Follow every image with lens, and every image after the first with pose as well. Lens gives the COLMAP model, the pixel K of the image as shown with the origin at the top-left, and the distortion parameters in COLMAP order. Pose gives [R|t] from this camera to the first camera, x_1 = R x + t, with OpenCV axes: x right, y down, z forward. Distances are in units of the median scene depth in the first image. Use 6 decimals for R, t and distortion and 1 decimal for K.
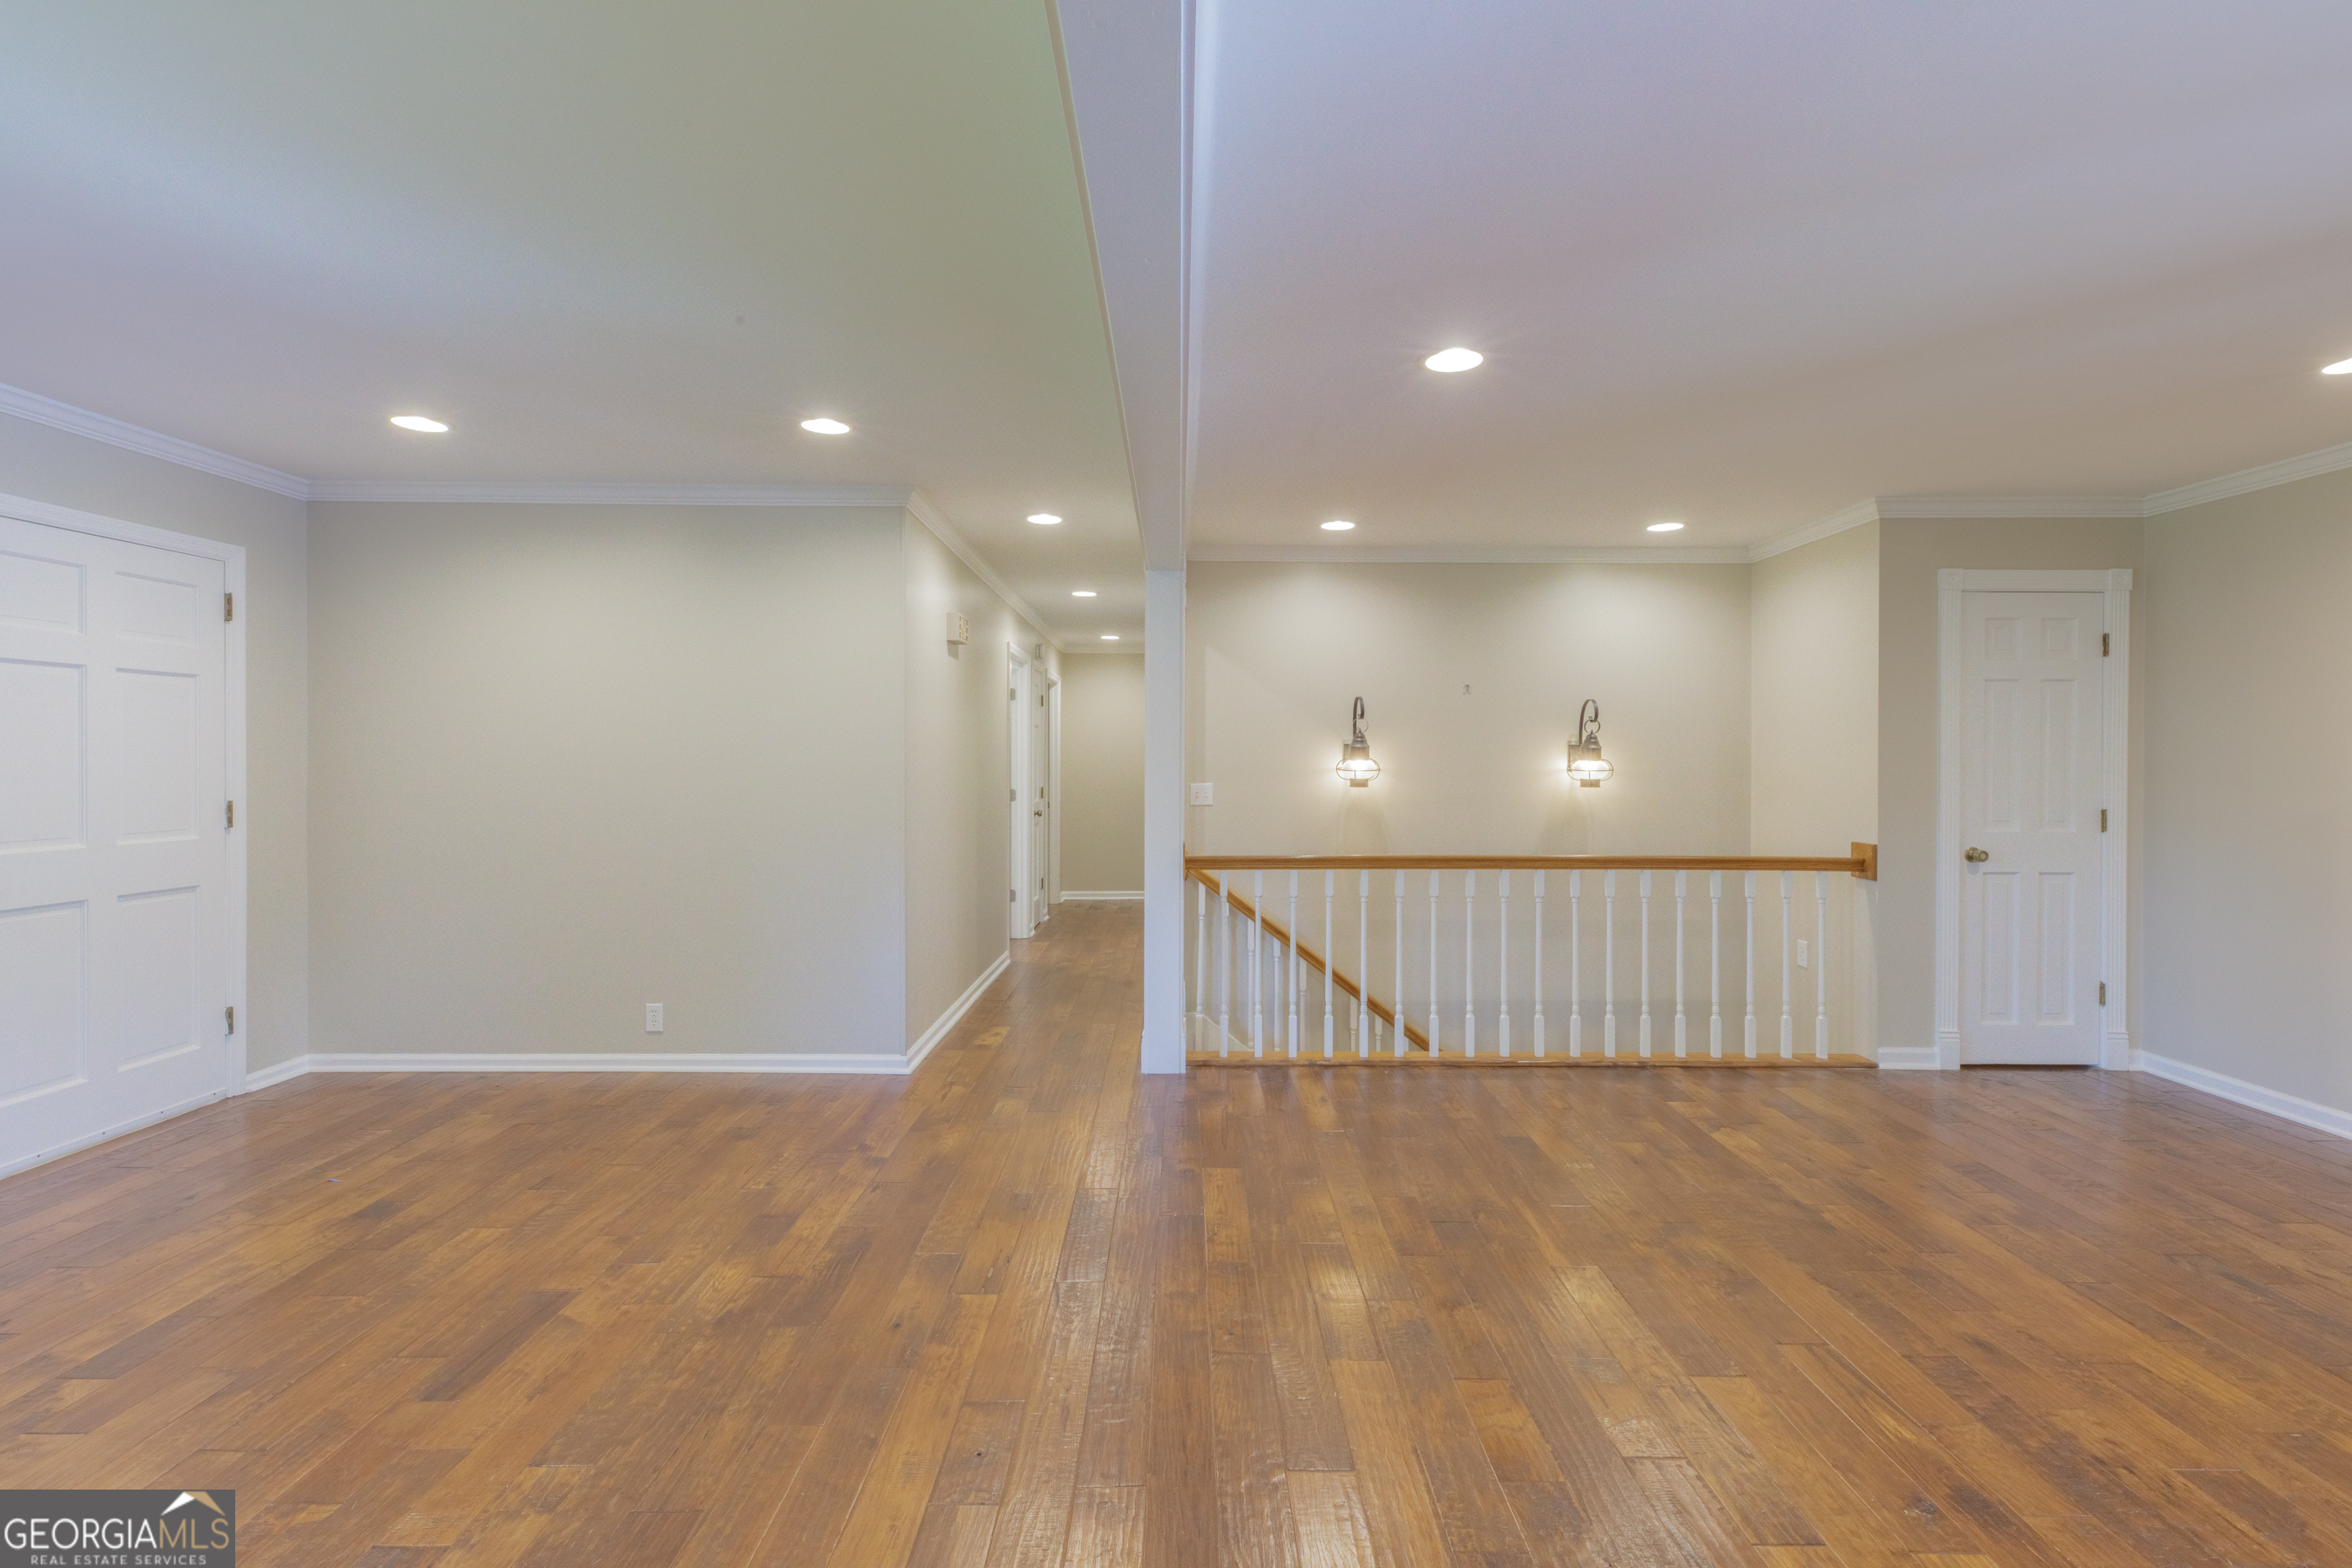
lens RADIAL K [[1063.7, 0, 1183.7], [0, 1063.7, 766.0], [0, 0, 1]] dist [0.003633, 0.000611]
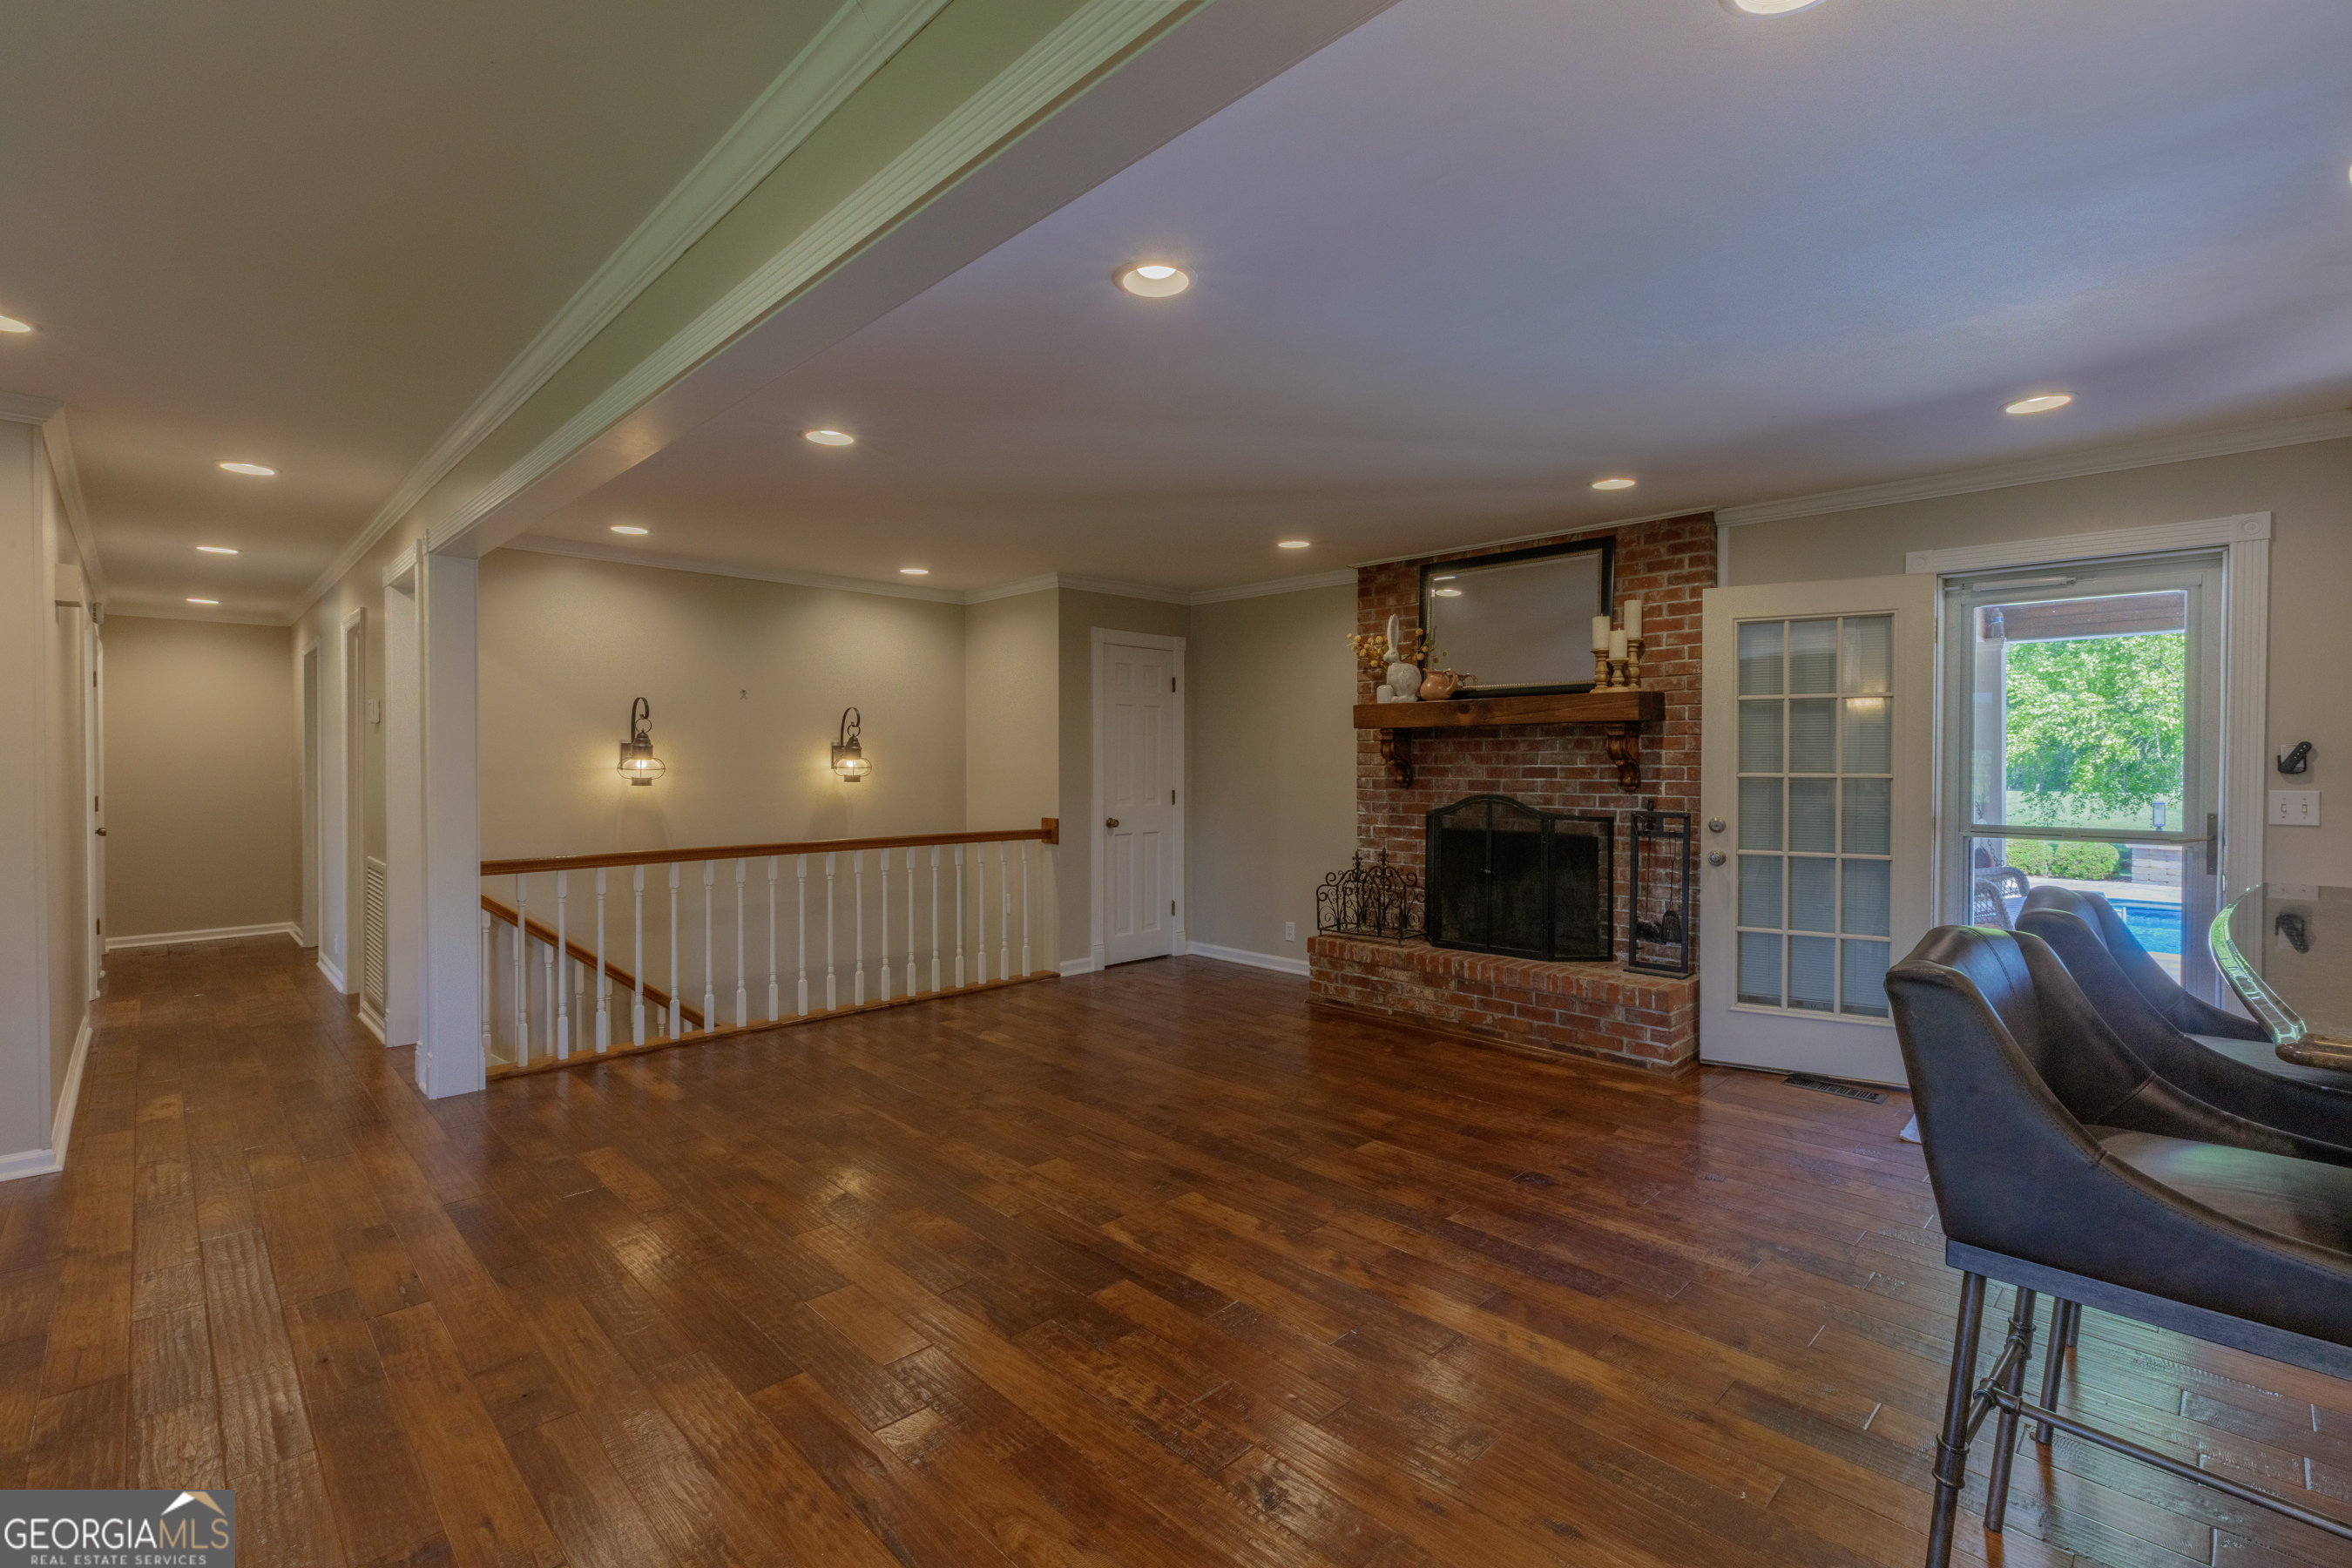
lens RADIAL K [[1043.4, 0, 1172.8], [0, 1043.4, 784.7], [0, 0, 1]] dist [0.001176, 0.000699]
pose [[0.724264, -0.020024, 0.689232, -0.184063], [0.001790, 0.999629, 0.027161, -0.008620], [-0.689520, -0.018438, 0.724032, -0.101687]]
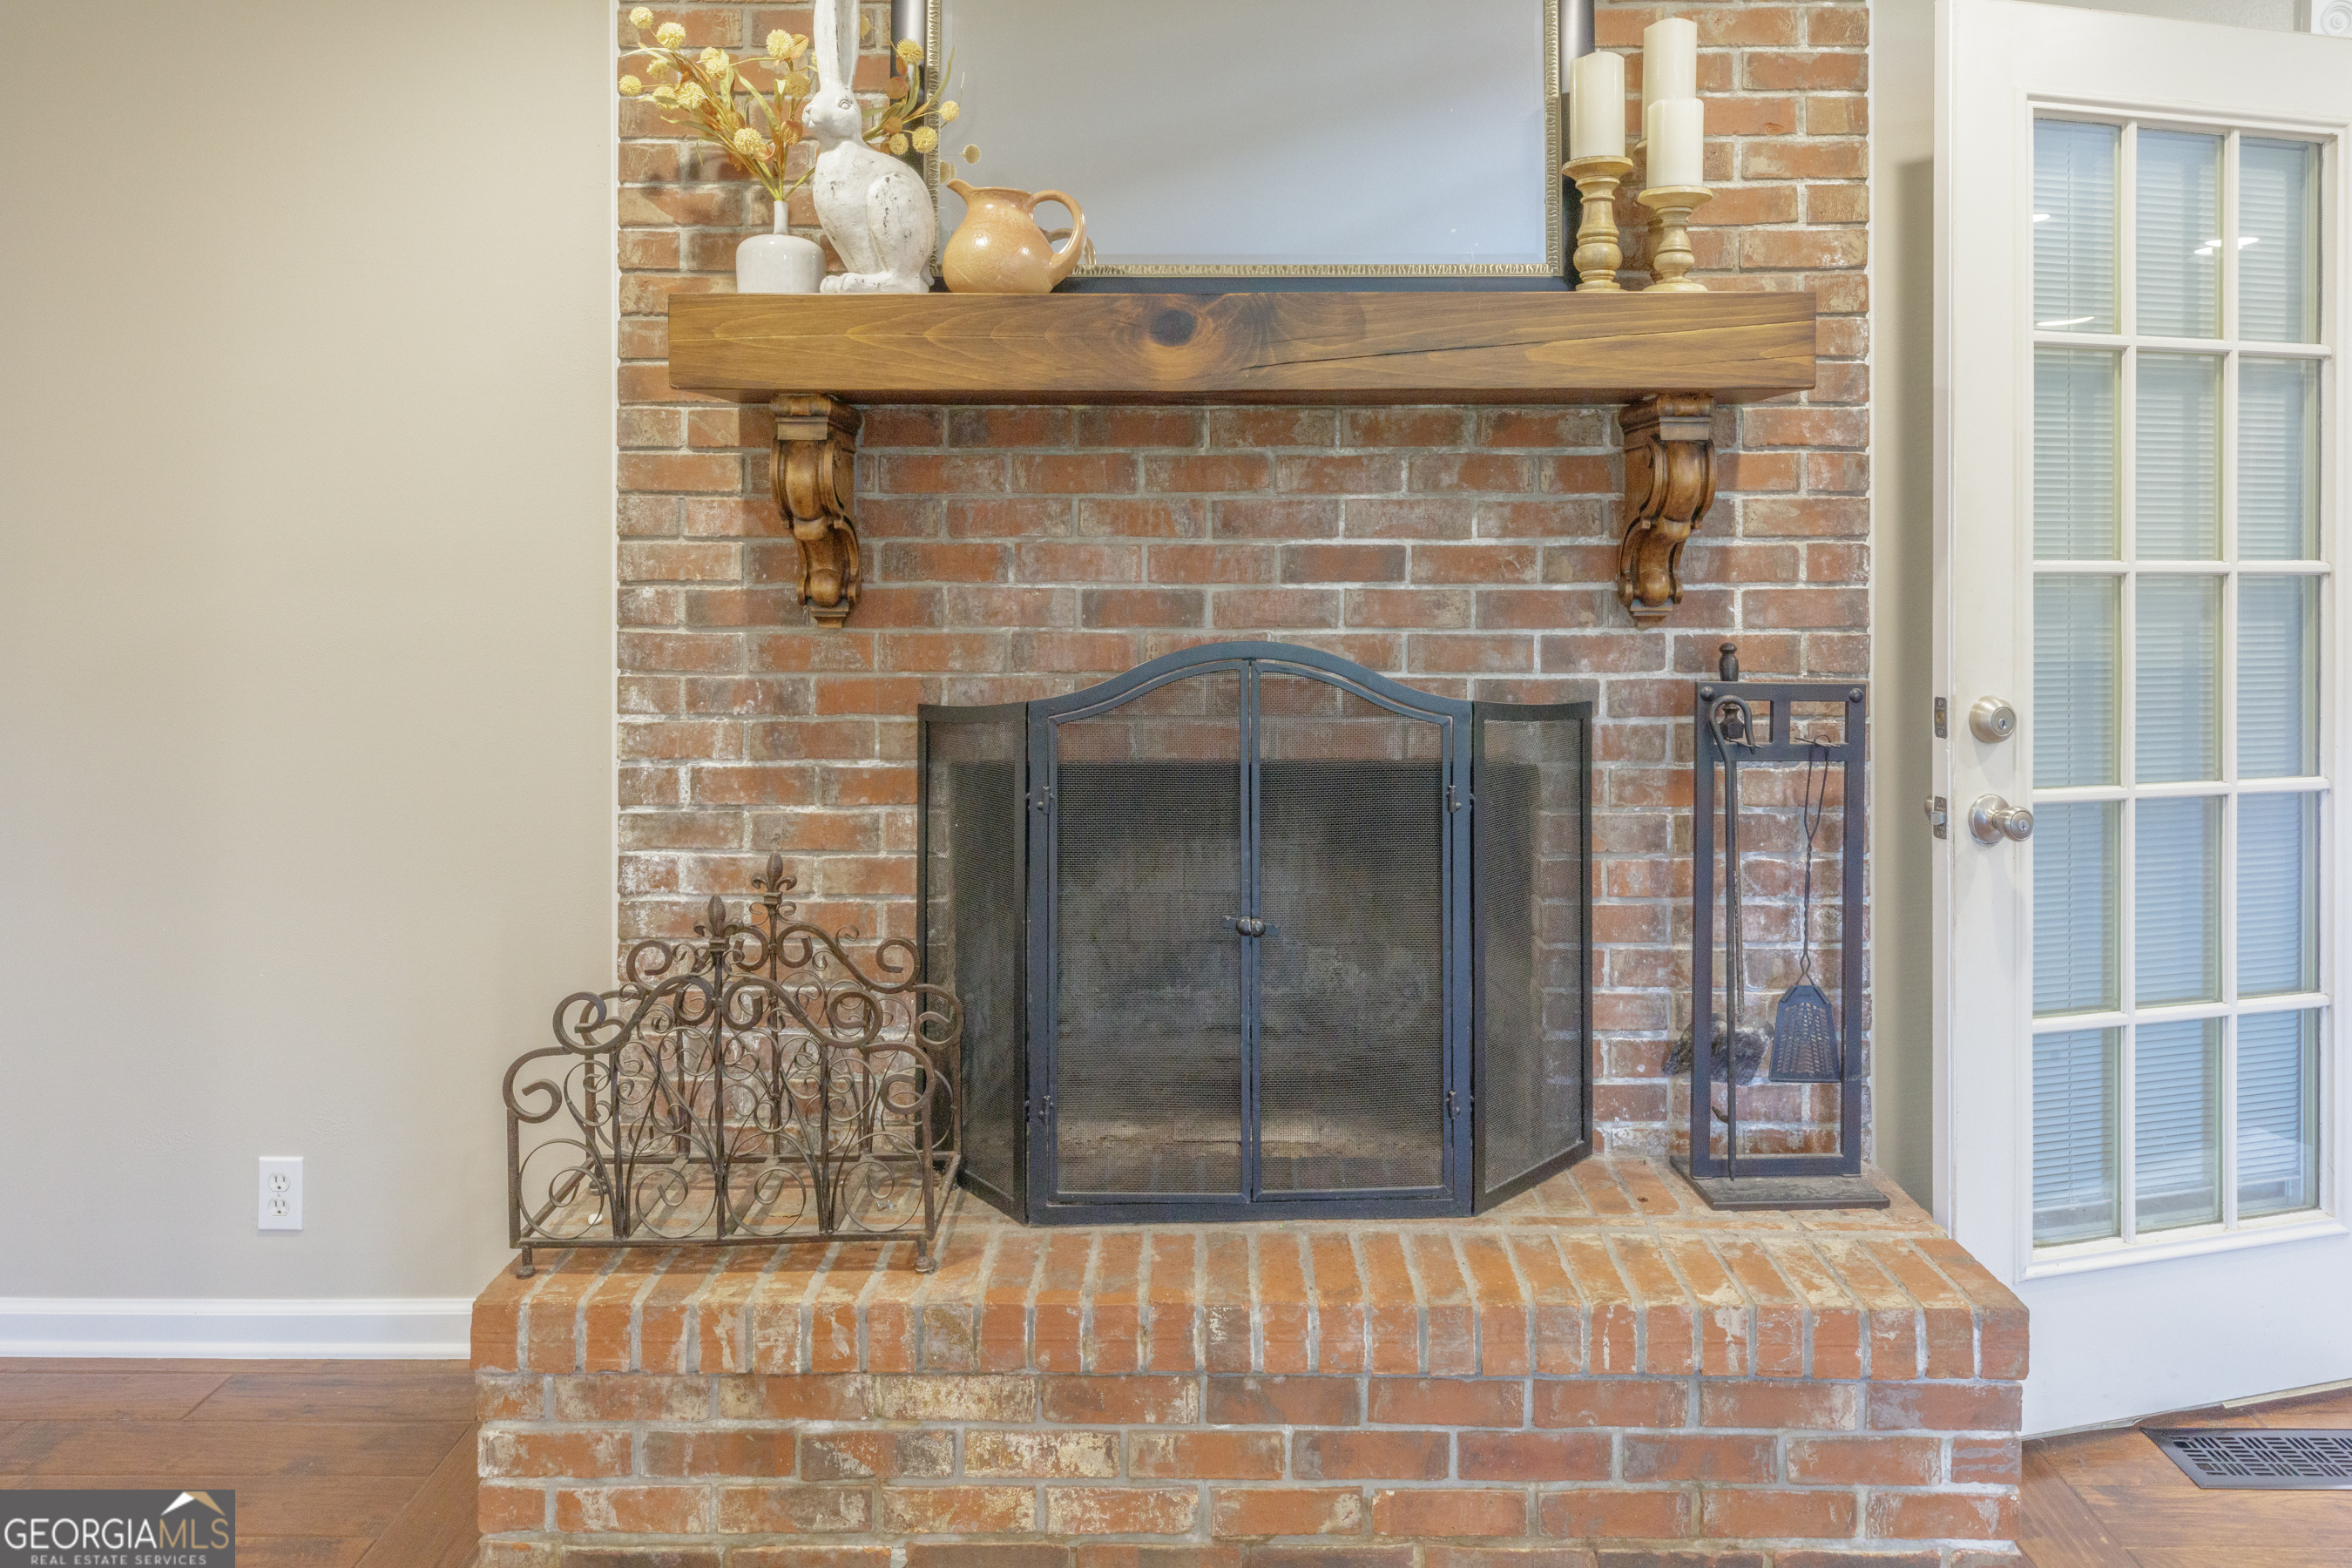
lens RADIAL K [[1527.4, 0, 1223.9], [0, 1527.4, 553.2], [0, 0, 1]] dist [0.005161, 0.000361]
pose [[0.016297, -0.006912, 0.999843, 0.358728], [-0.003748, 0.999969, 0.006974, 0.002455], [-0.999860, -0.003861, 0.016270, 0.454709]]
